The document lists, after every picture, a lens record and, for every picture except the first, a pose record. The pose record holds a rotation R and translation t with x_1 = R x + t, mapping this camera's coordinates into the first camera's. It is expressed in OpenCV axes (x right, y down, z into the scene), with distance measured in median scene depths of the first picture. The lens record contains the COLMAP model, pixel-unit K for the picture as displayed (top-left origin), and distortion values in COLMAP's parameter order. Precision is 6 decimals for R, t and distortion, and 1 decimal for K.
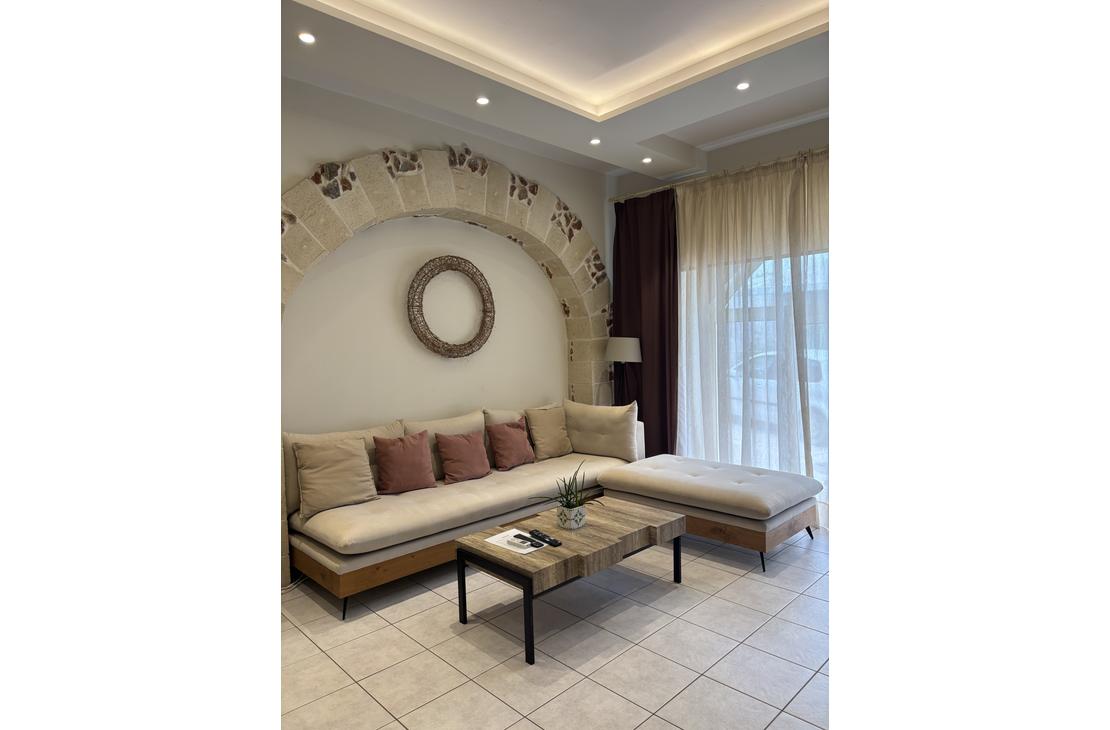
lens RADIAL K [[552.3, 0, 553.3], [0, 552.3, 378.0], [0, 0, 1]] dist [0.034758, 0.000016]
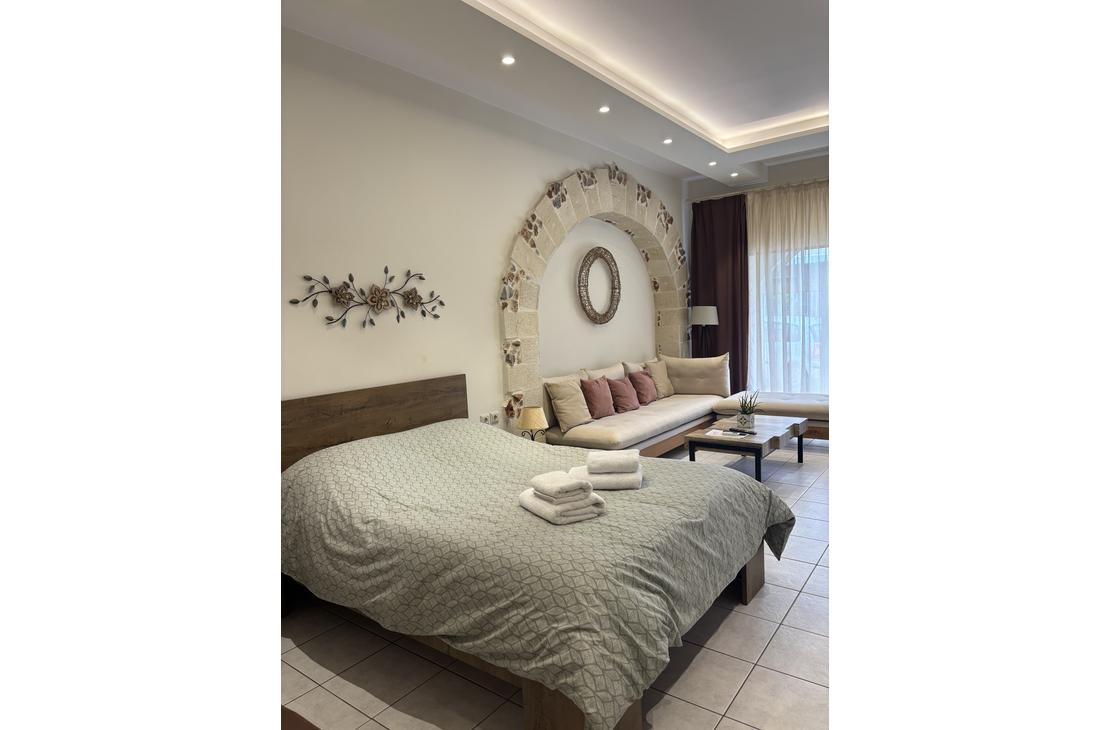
lens RADIAL K [[557.6, 0, 559.9], [0, 557.6, 369.6], [0, 0, 1]] dist [0.035125, -0.000451]
pose [[0.987817, -0.036452, 0.151290, -0.453140], [0.032689, 0.999093, 0.027286, 0.031991], [-0.152148, -0.022008, 0.988113, -0.288279]]
